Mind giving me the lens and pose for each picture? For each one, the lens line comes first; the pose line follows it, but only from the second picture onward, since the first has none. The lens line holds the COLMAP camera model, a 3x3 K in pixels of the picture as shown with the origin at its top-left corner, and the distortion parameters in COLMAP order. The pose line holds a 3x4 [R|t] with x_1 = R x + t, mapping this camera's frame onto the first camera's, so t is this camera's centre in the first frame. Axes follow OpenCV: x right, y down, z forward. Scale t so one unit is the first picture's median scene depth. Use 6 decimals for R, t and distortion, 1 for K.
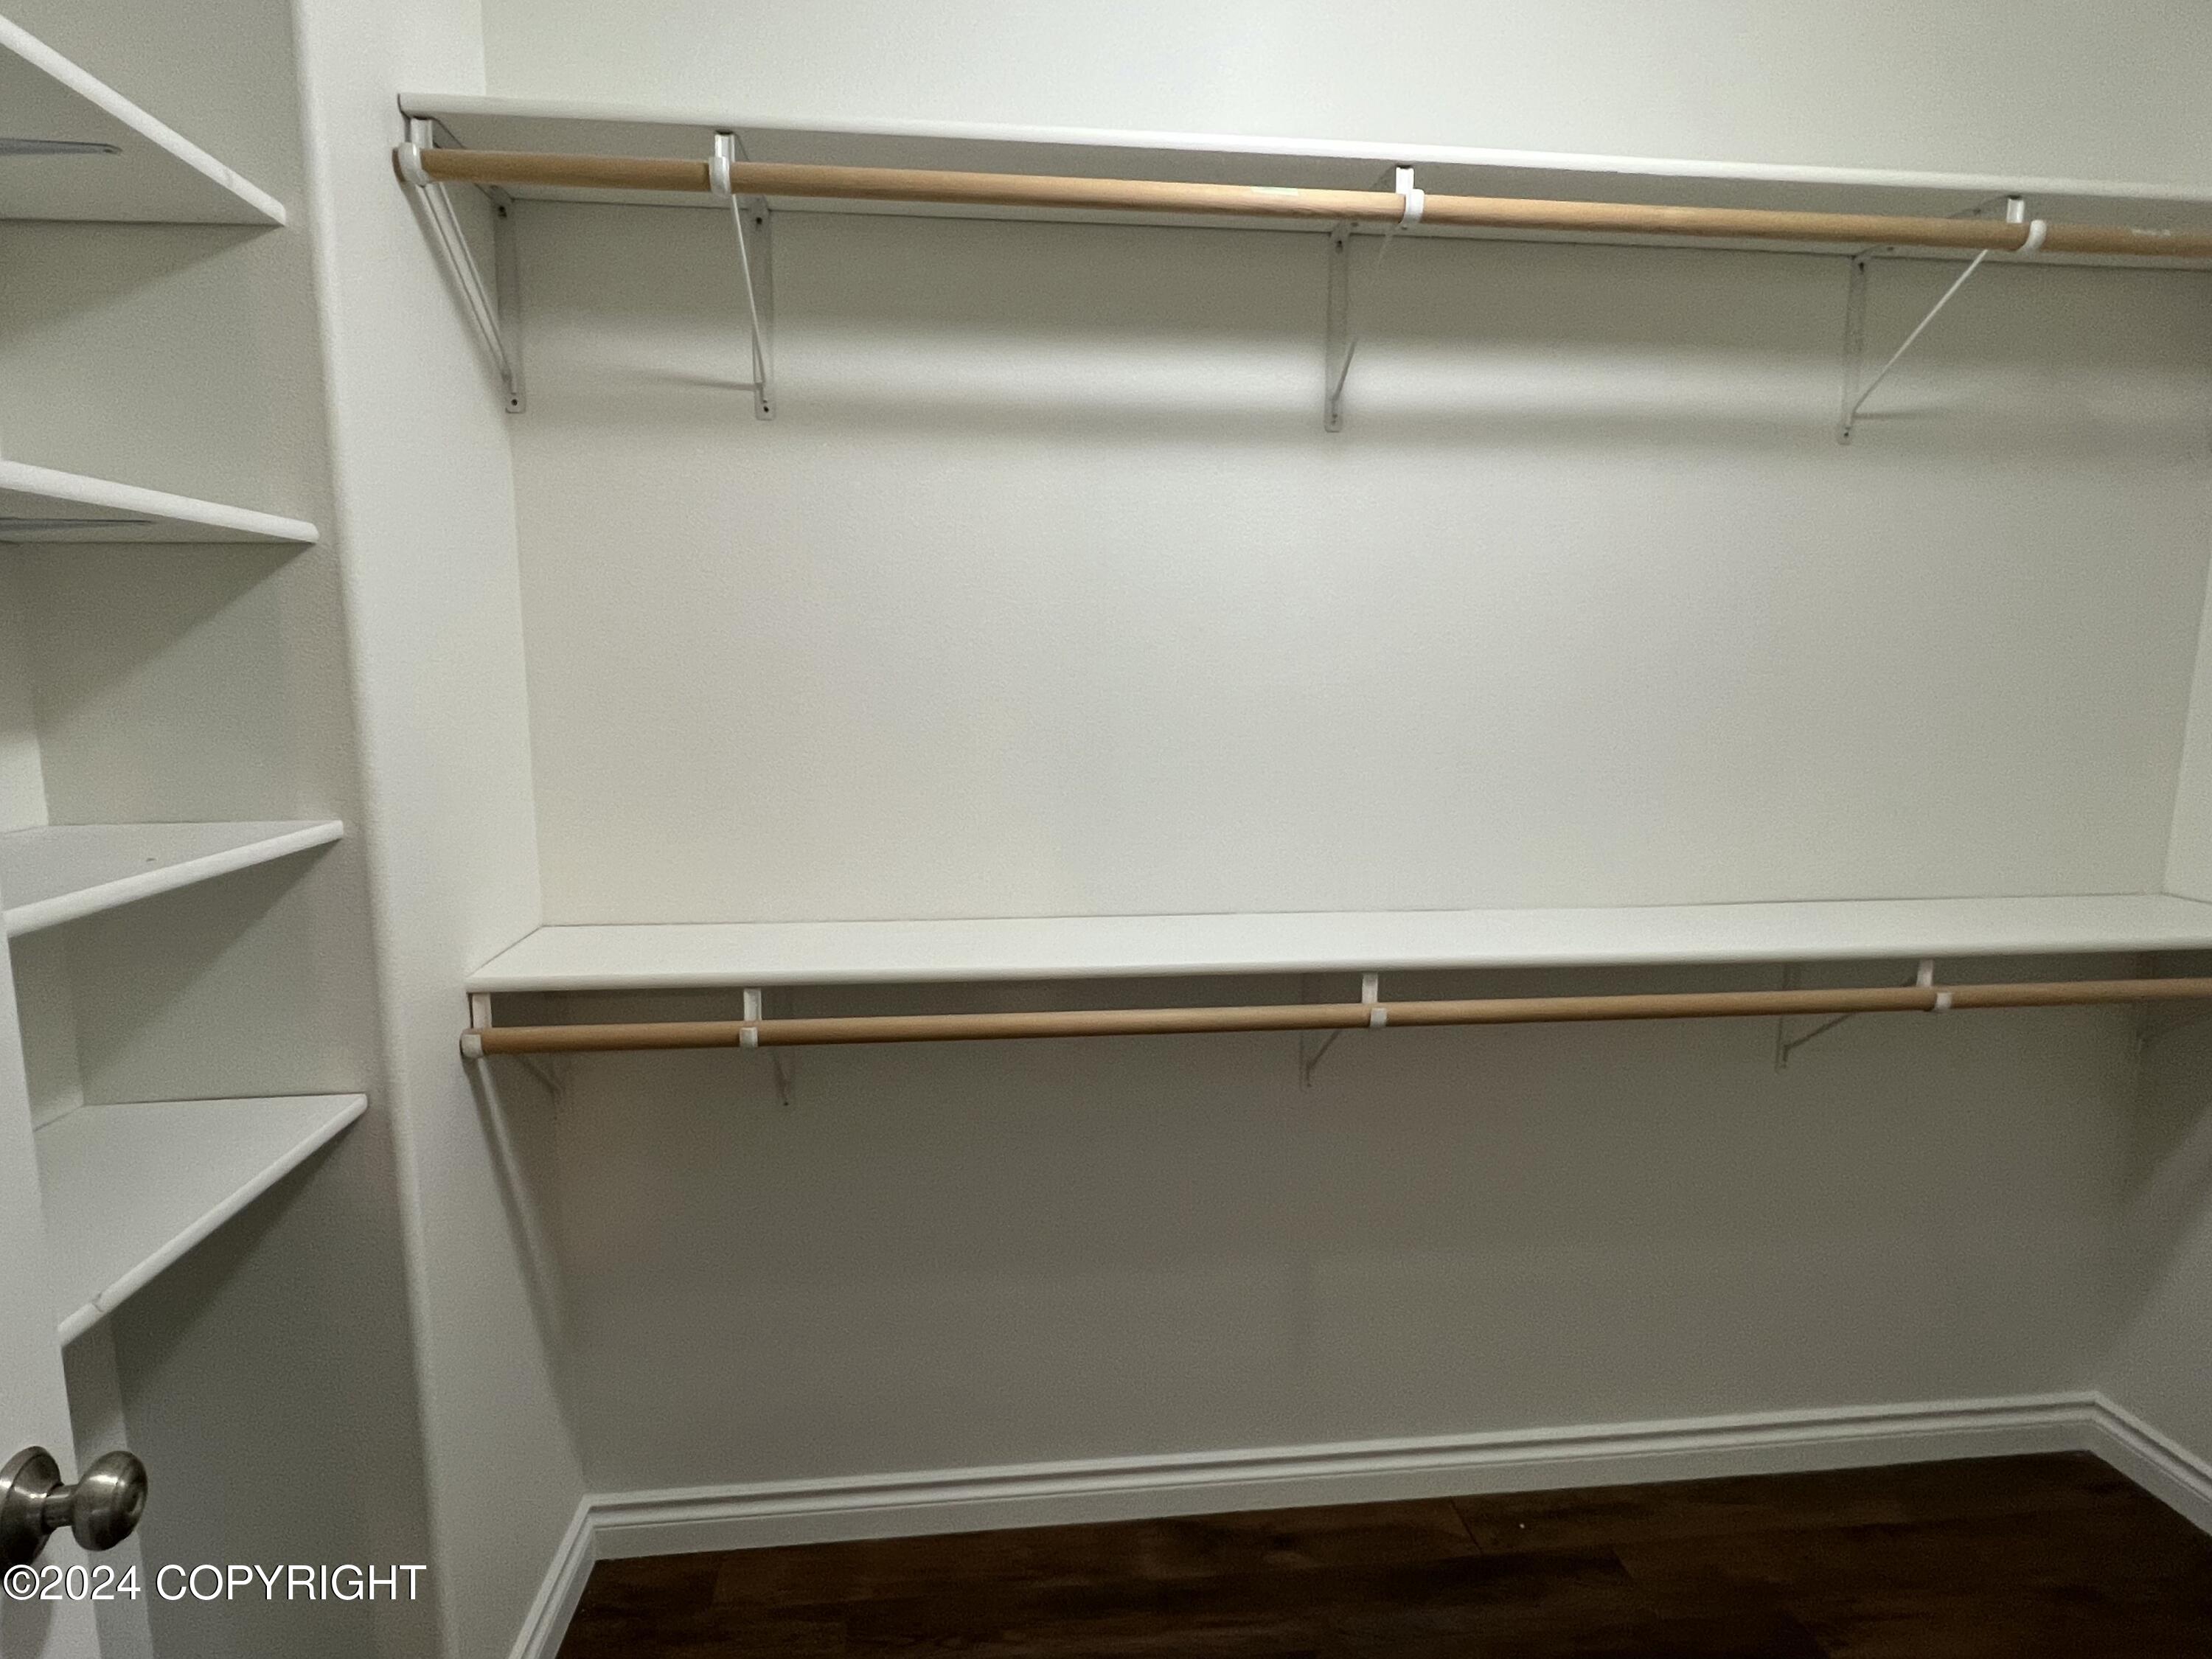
lens RADIAL K [[1263.9, 0, 1103.2], [0, 1263.9, 834.0], [0, 0, 1]] dist [-0.004599, 0.000914]
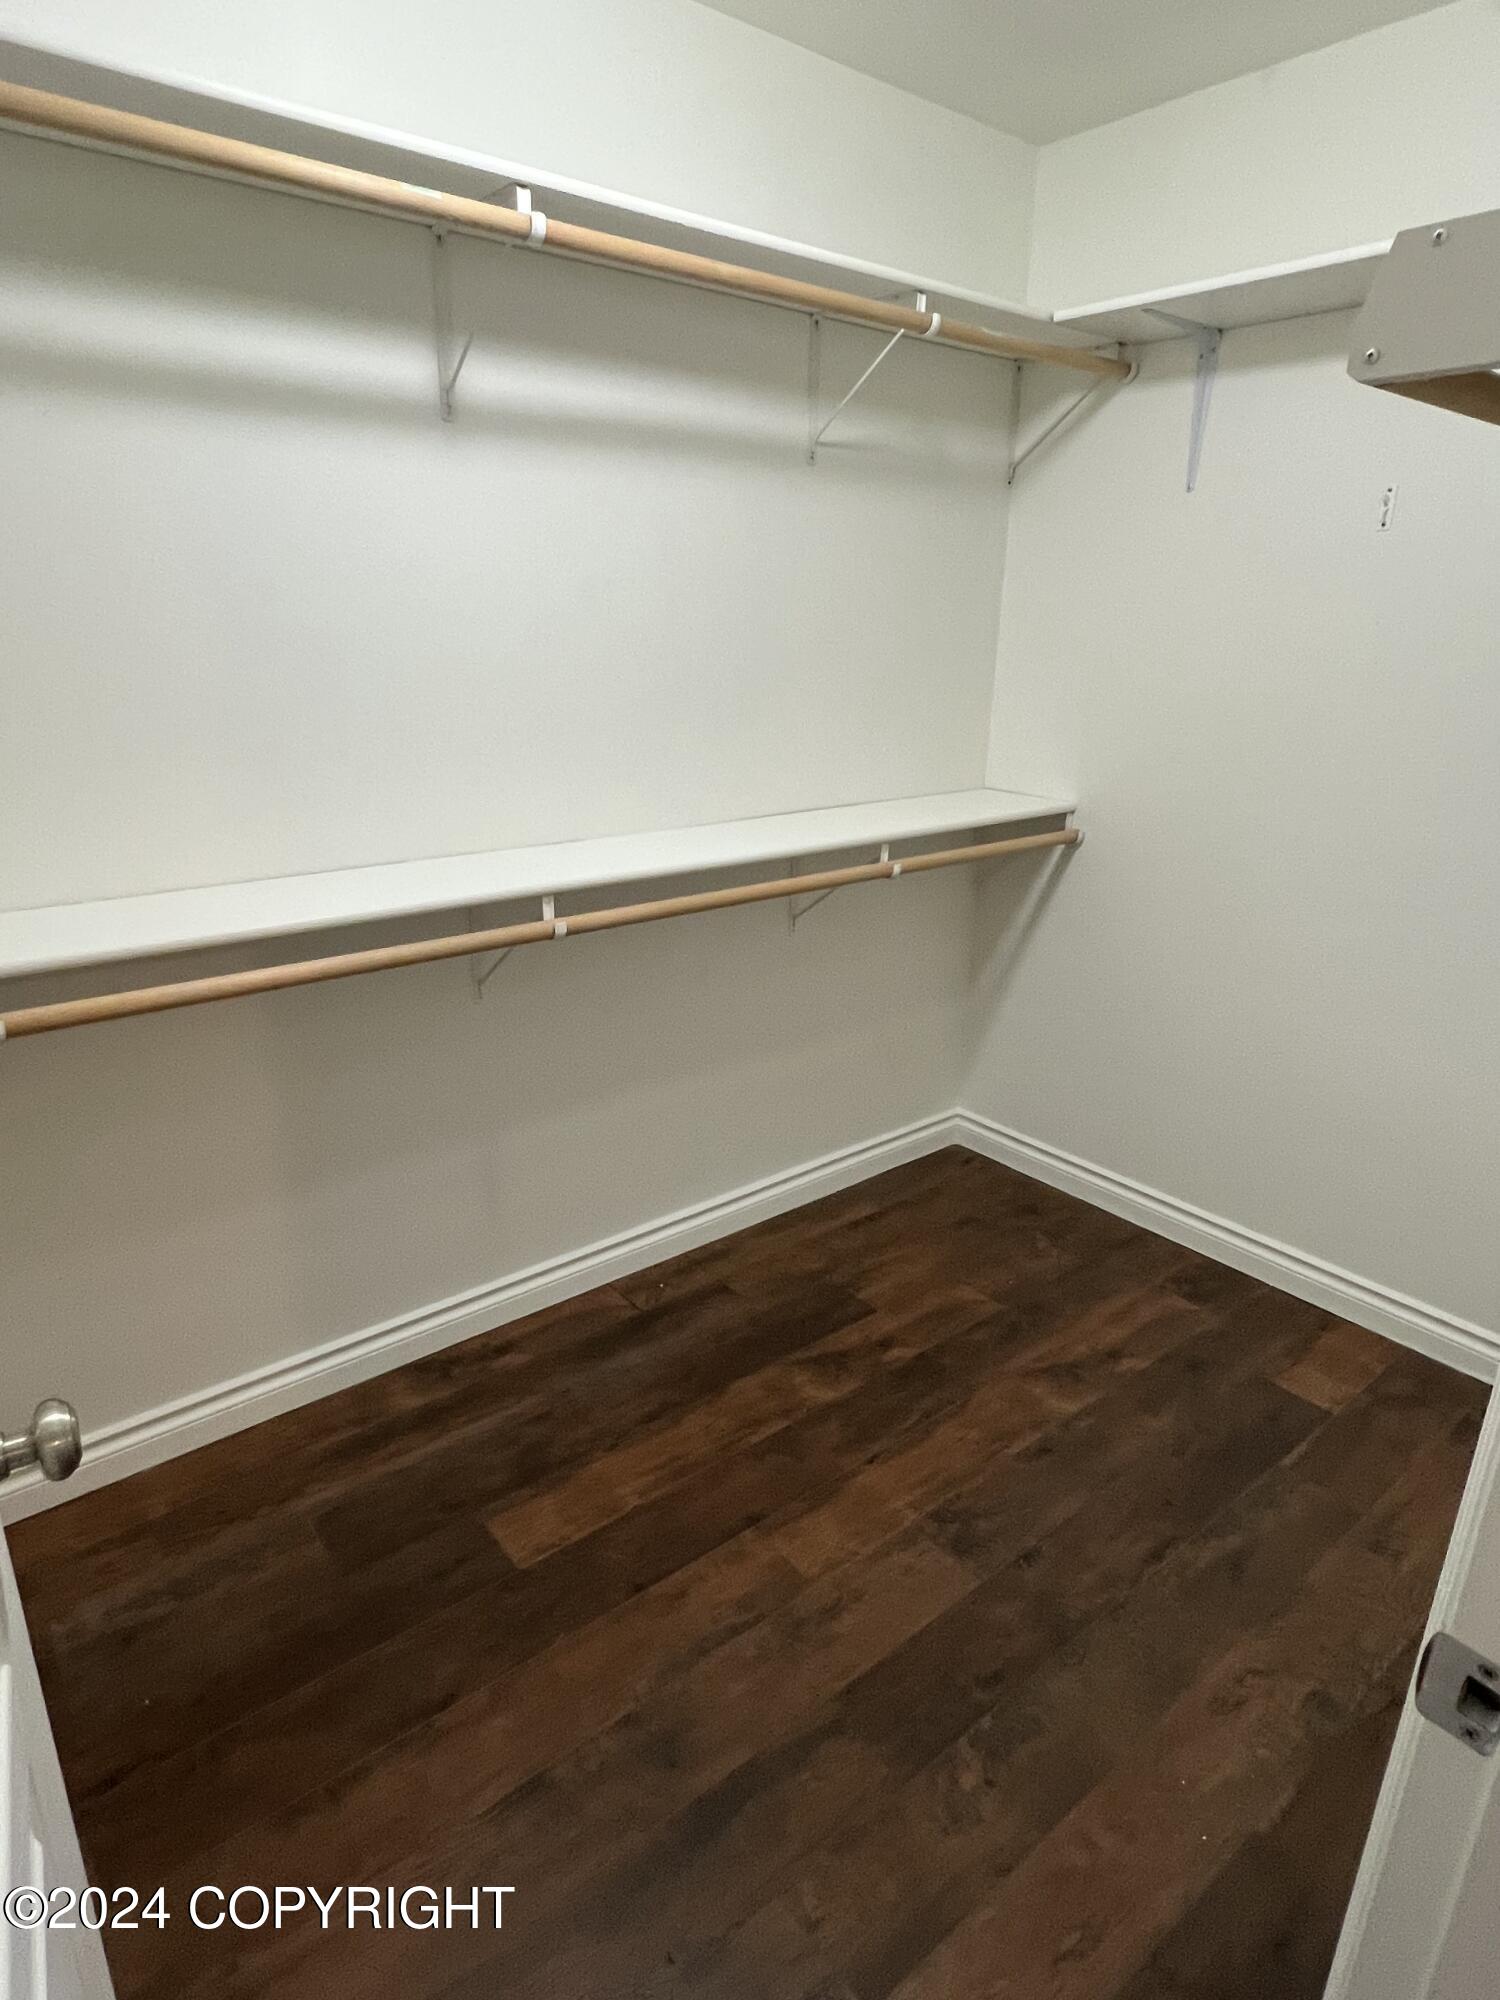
lens RADIAL K [[1142.7, 0, 735.6], [0, 1142.7, 983.9], [0, 0, 1]] dist [-0.004599, 0.000914]
pose [[0.842900, -0.158249, 0.514273, -0.204206], [0.066300, 0.979036, 0.192596, -0.008449], [-0.533970, -0.128242, 0.835721, -0.045575]]
